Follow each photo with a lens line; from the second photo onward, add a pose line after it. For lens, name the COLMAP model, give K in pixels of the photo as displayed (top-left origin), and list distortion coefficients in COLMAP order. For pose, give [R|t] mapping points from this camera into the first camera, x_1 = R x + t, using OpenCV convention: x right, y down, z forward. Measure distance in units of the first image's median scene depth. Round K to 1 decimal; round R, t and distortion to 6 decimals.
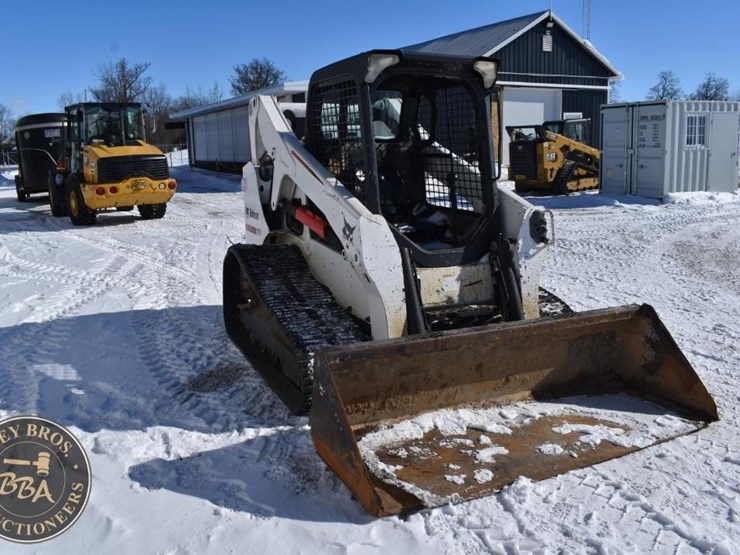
lens RADIAL K [[647.1, 0, 365.9], [0, 647.1, 279.3], [0, 0, 1]] dist [-0.098698, 0.016711]
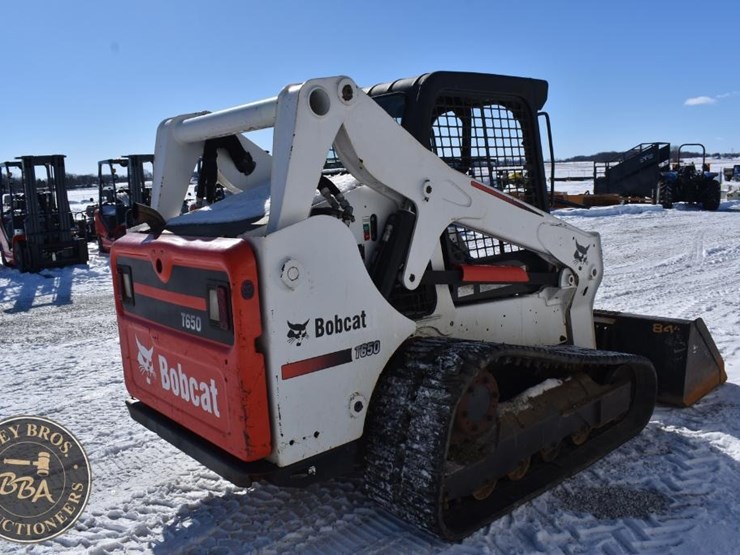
lens RADIAL K [[647.1, 0, 367.8], [0, 647.1, 276.5], [0, 0, 1]] dist [-0.098698, 0.016711]
pose [[-0.280114, -0.118903, 0.952575, -0.925469], [0.246993, 0.949965, 0.191208, -0.323679], [-0.927648, 0.288840, -0.236730, 1.595019]]
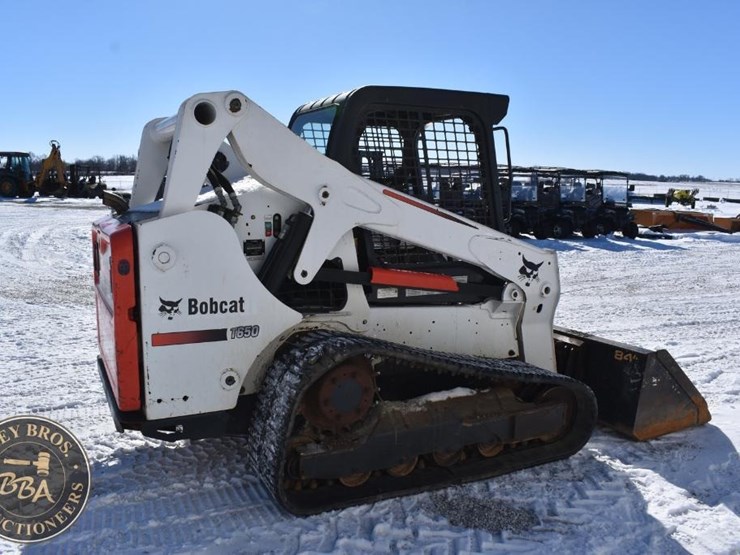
lens RADIAL K [[647.1, 0, 367.6], [0, 647.1, 276.5], [0, 0, 1]] dist [-0.098698, 0.016711]
pose [[-0.034620, -0.131435, 0.990720, -1.051790], [0.193028, 0.971769, 0.135666, -0.256045], [-0.980582, 0.195934, -0.008272, 1.285044]]
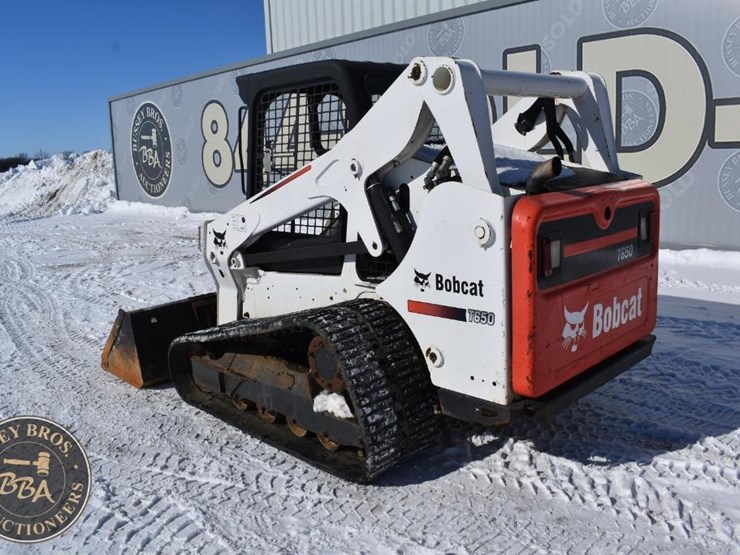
lens RADIAL K [[647.1, 0, 367.2], [0, 647.1, 280.1], [0, 0, 1]] dist [-0.098698, 0.016711]
pose [[0.943976, -0.121447, 0.306855, -0.588816], [0.132653, 0.991036, -0.015846, -0.156276], [-0.302180, 0.055664, 0.951624, 0.779219]]
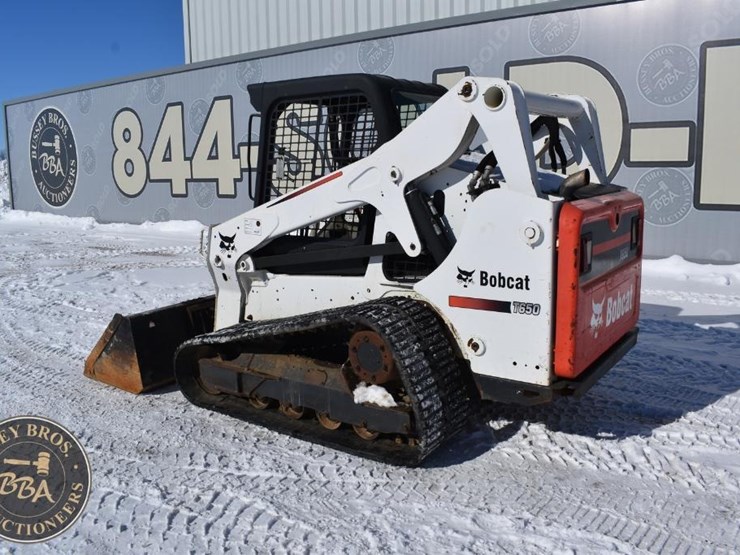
lens RADIAL K [[647.1, 0, 366.6], [0, 647.1, 279.5], [0, 0, 1]] dist [-0.098698, 0.016711]
pose [[0.874671, -0.118712, 0.469955, -0.813316], [0.142115, 0.989744, -0.014489, -0.162949], [-0.463415, 0.079461, 0.882571, 0.803527]]
